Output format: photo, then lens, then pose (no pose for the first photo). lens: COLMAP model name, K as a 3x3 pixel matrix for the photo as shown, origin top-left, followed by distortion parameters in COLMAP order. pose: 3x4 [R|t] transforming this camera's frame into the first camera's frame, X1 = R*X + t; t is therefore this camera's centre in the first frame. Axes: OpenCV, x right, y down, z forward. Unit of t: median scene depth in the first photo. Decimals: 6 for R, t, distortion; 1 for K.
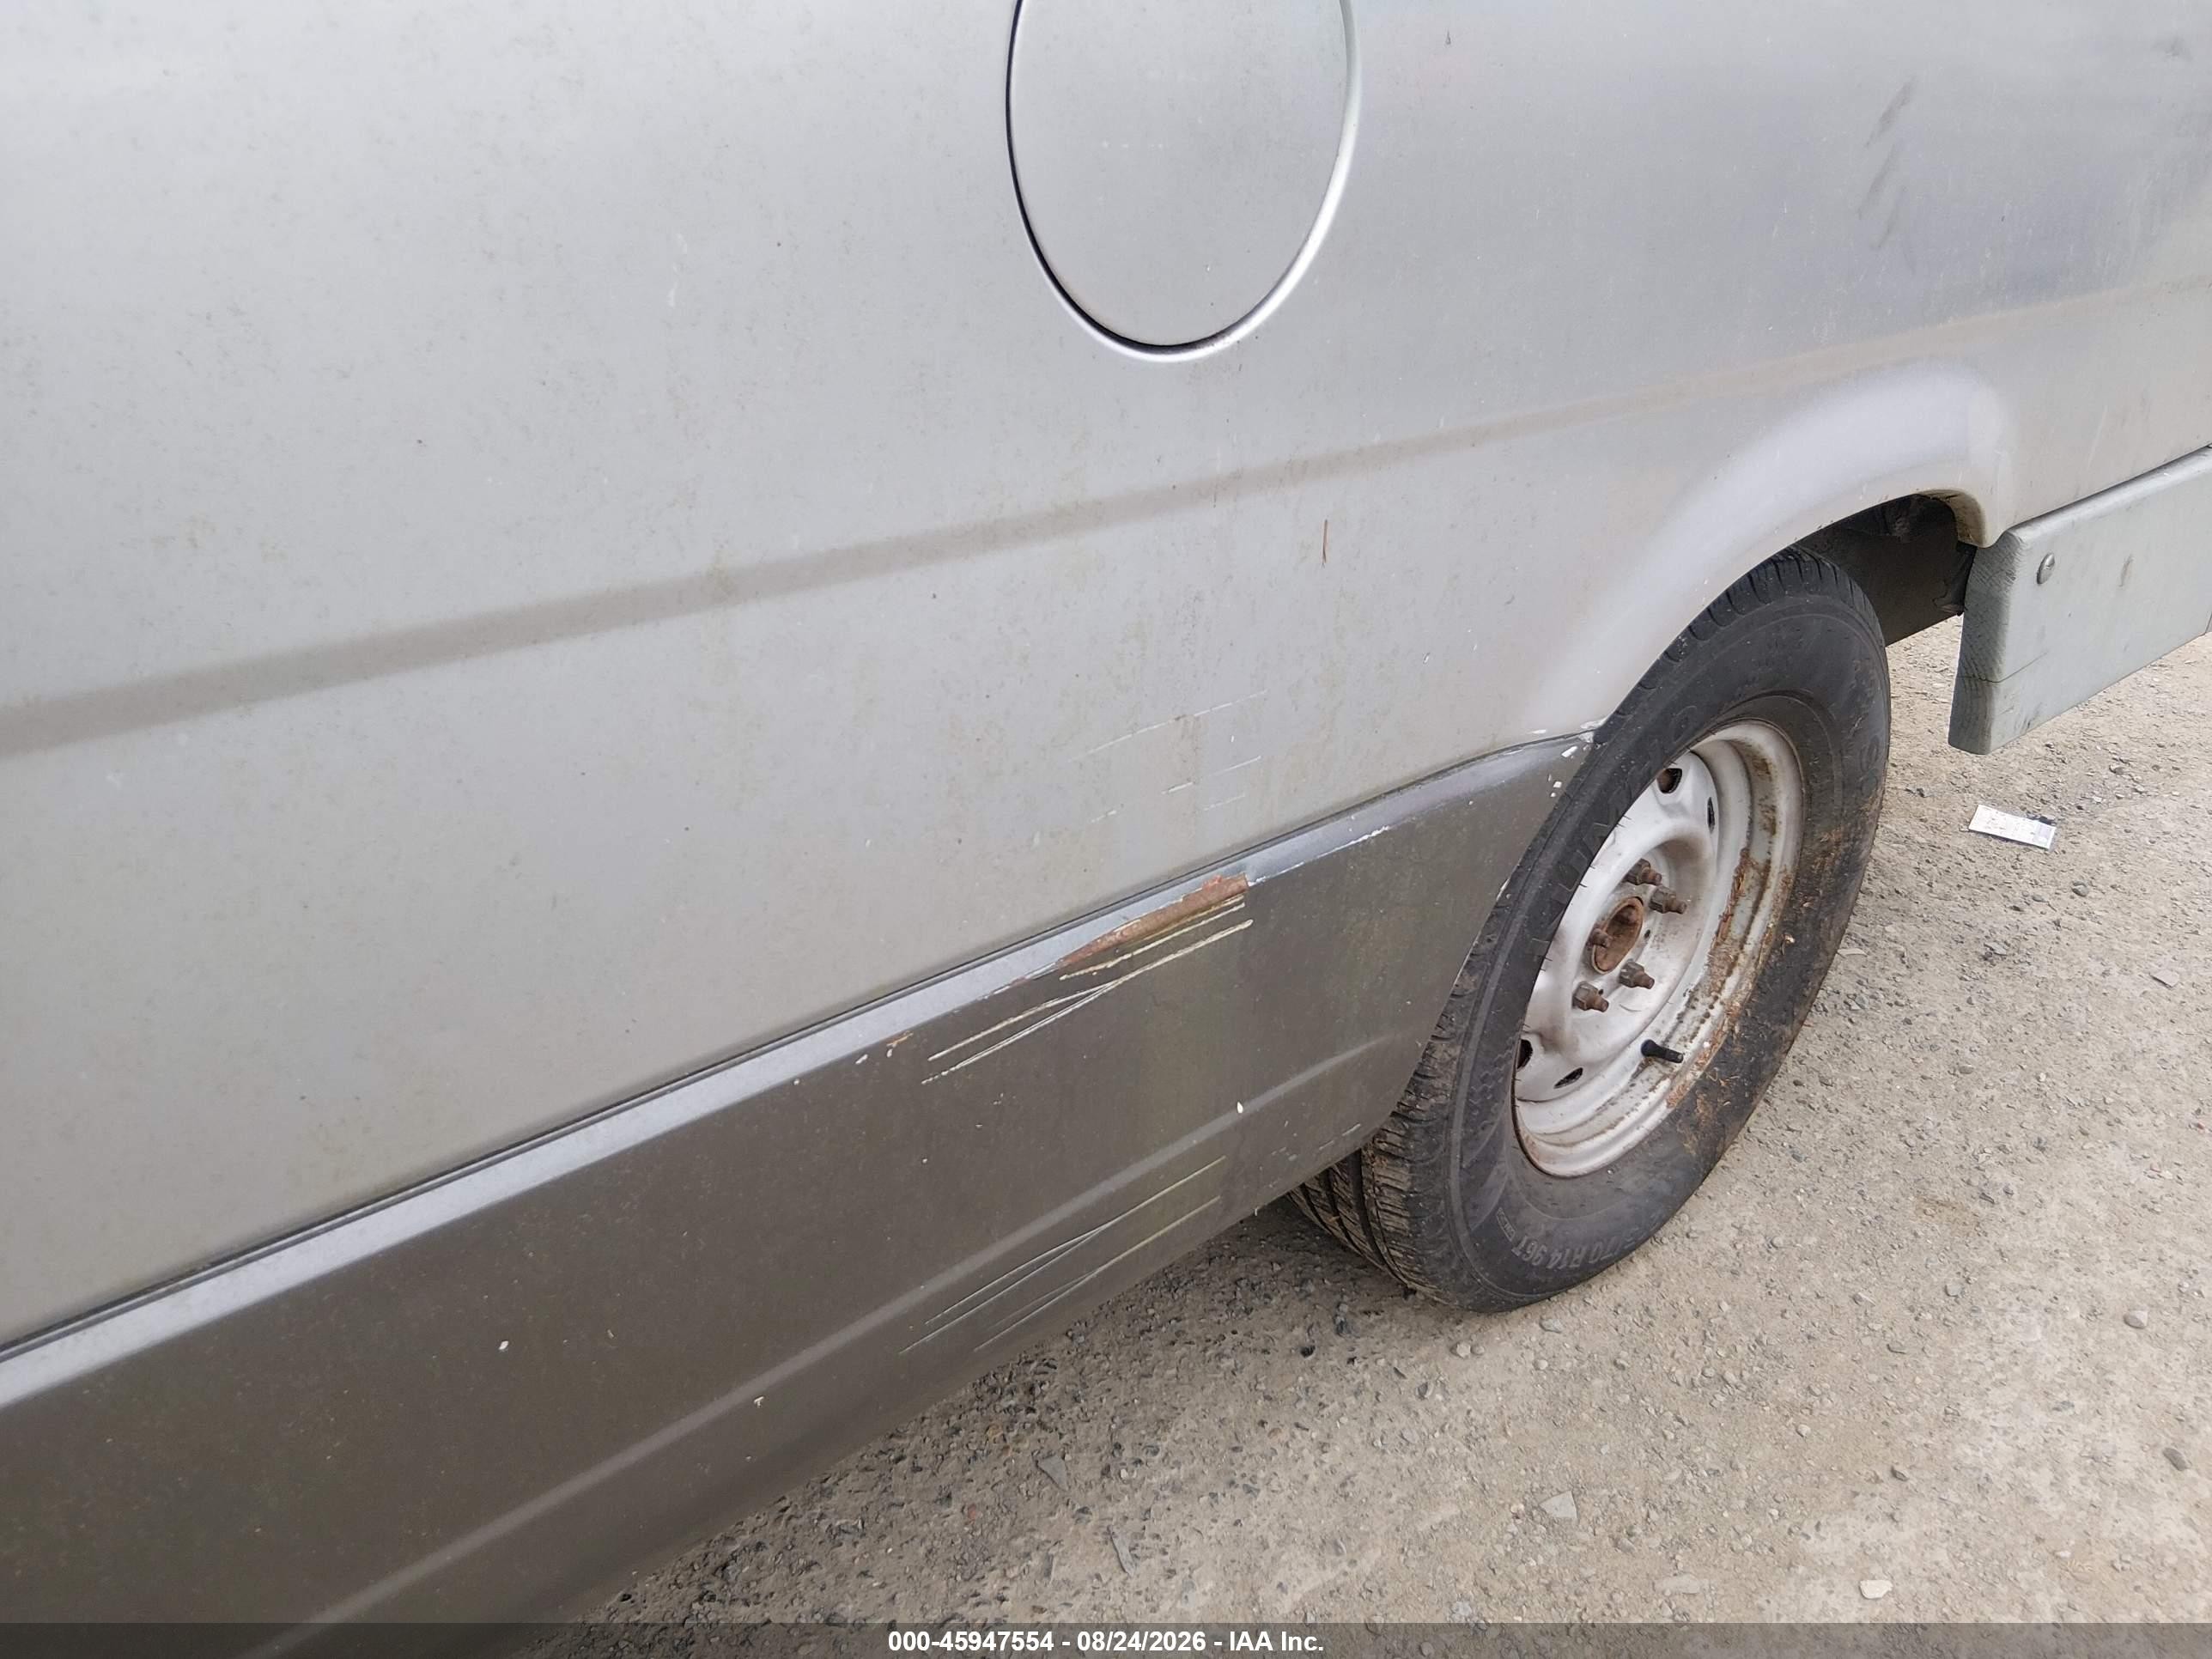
lens RADIAL K [[1681.8, 0, 1108.9], [0, 1681.8, 822.6], [0, 0, 1]] dist [0.096130, -0.157488]
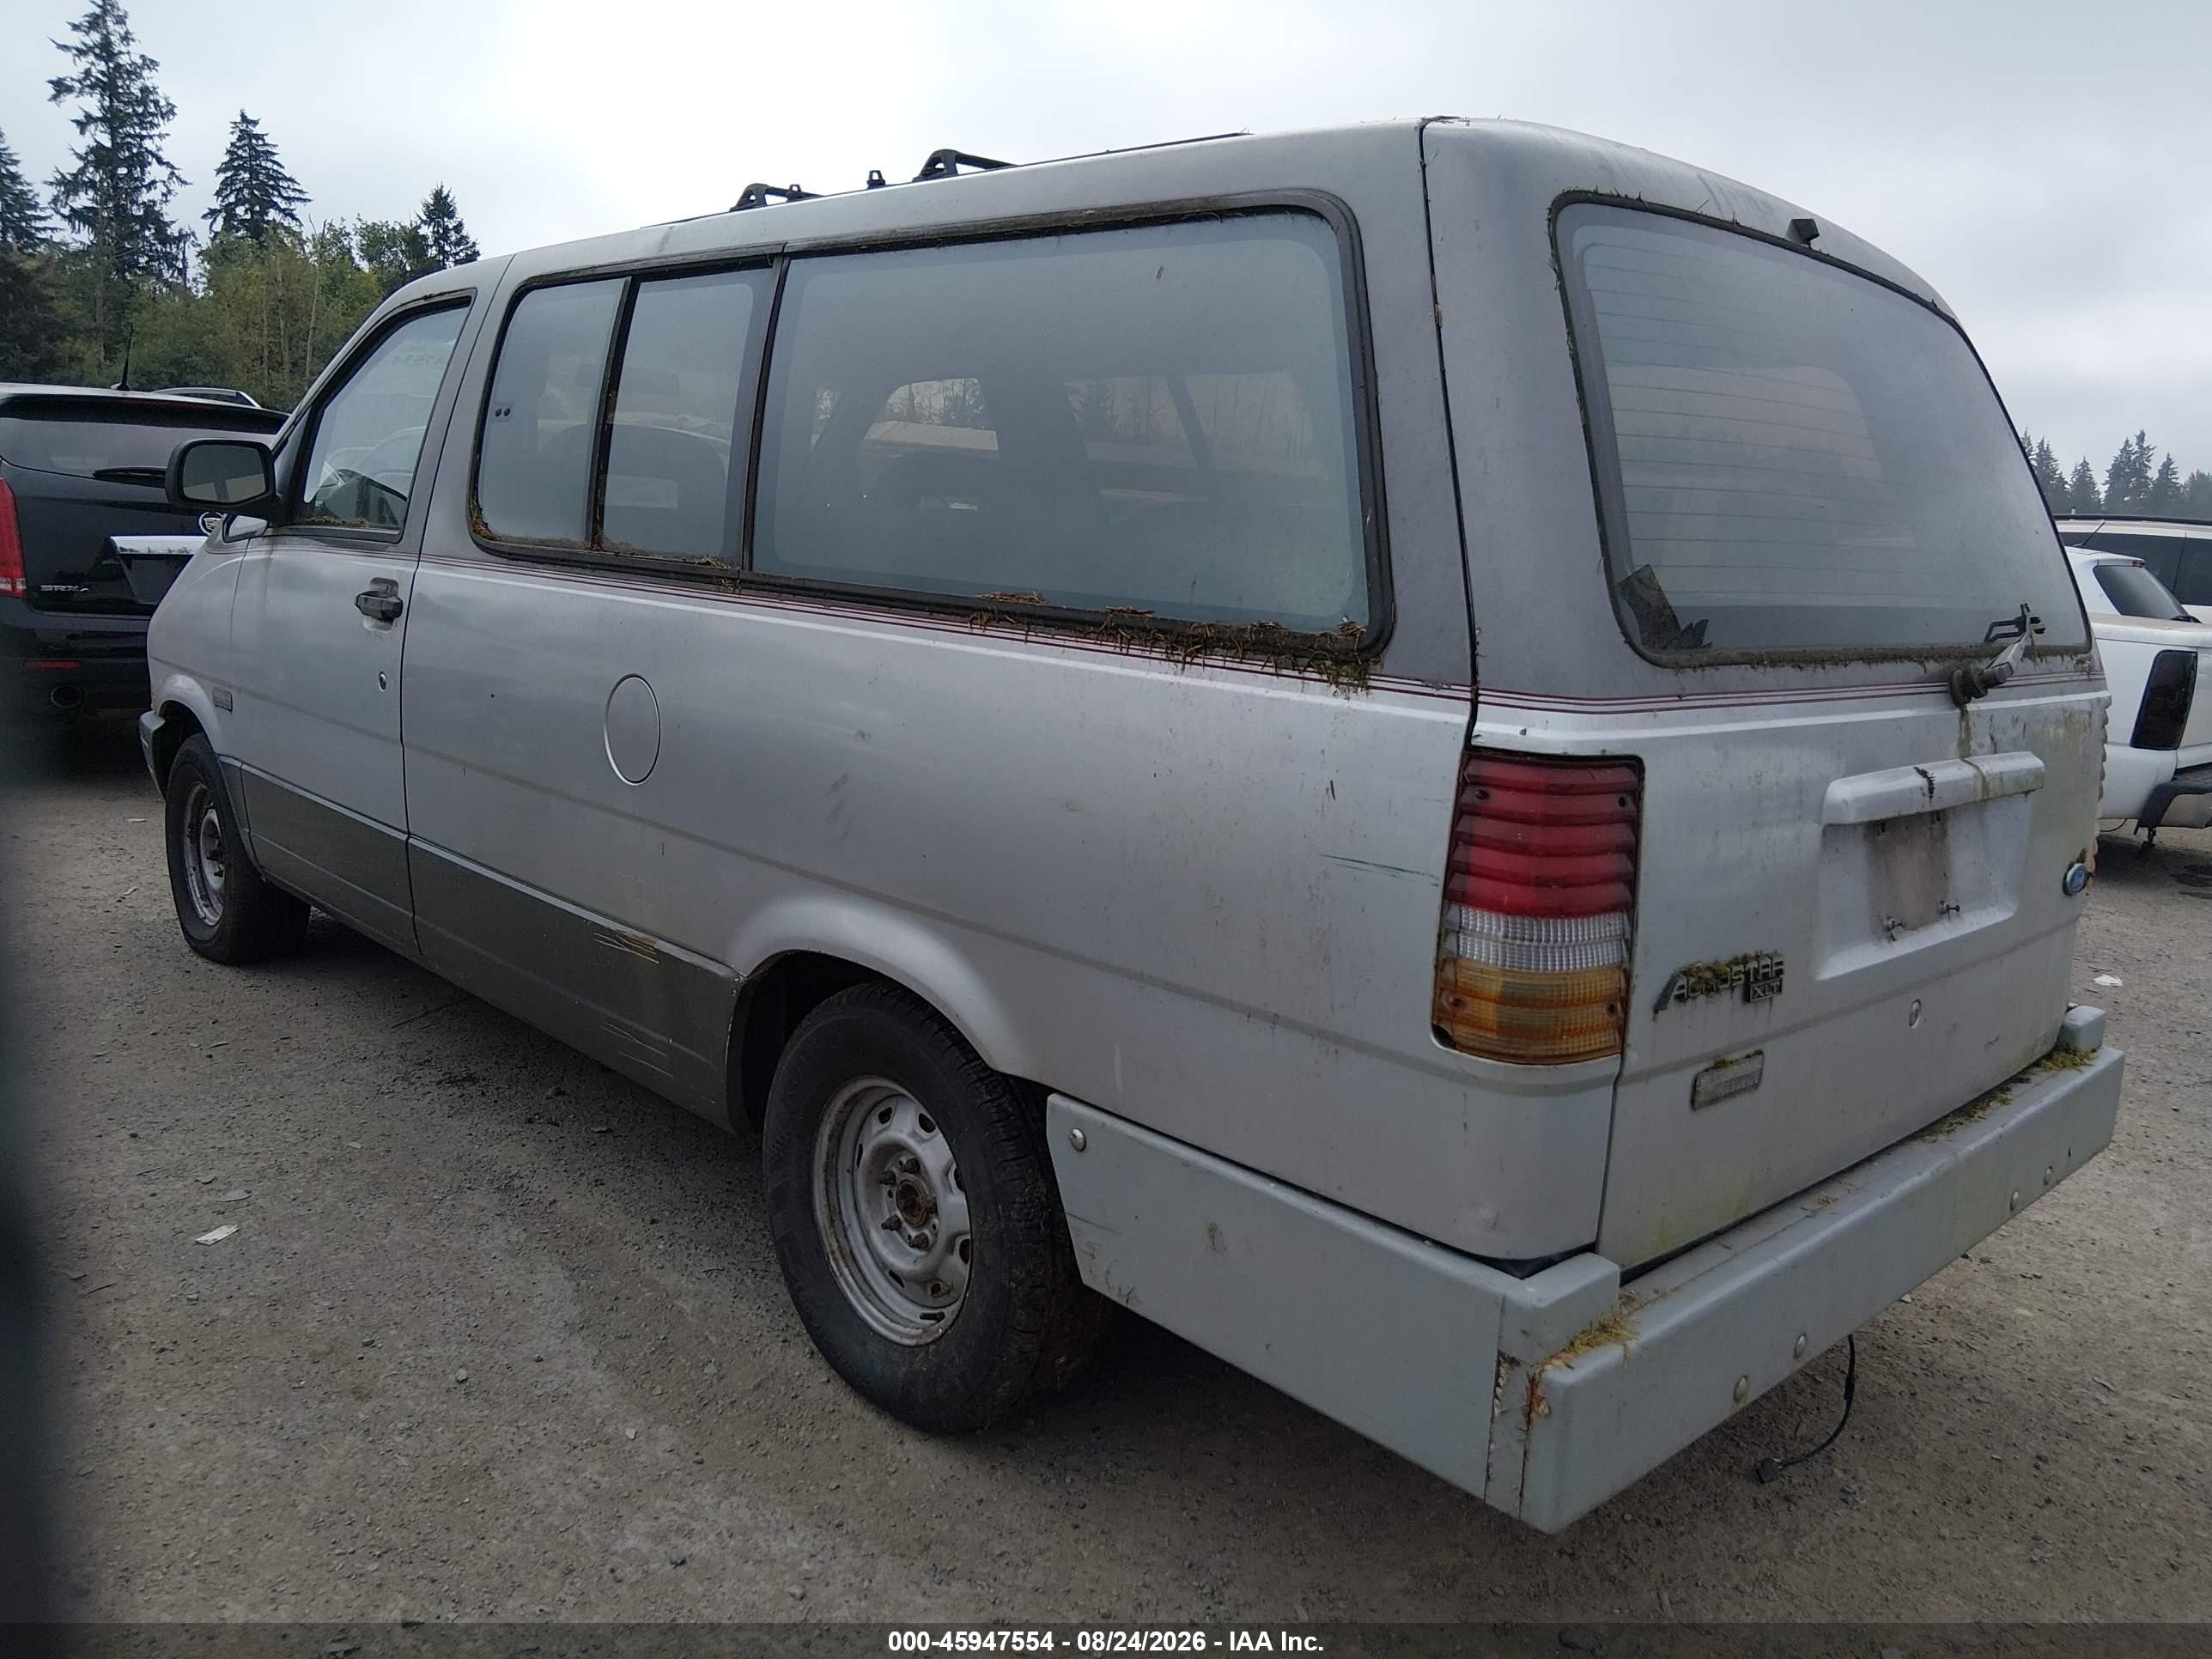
lens RADIAL K [[1675.6, 0, 1106.0], [0, 1675.6, 829.5], [0, 0, 1]] dist [0.174487, -0.335661]
pose [[0.034631, 0.133965, -0.990381, 1.887811], [-0.491399, 0.865192, 0.099848, -0.519557], [0.870246, 0.483214, 0.095793, 0.744560]]
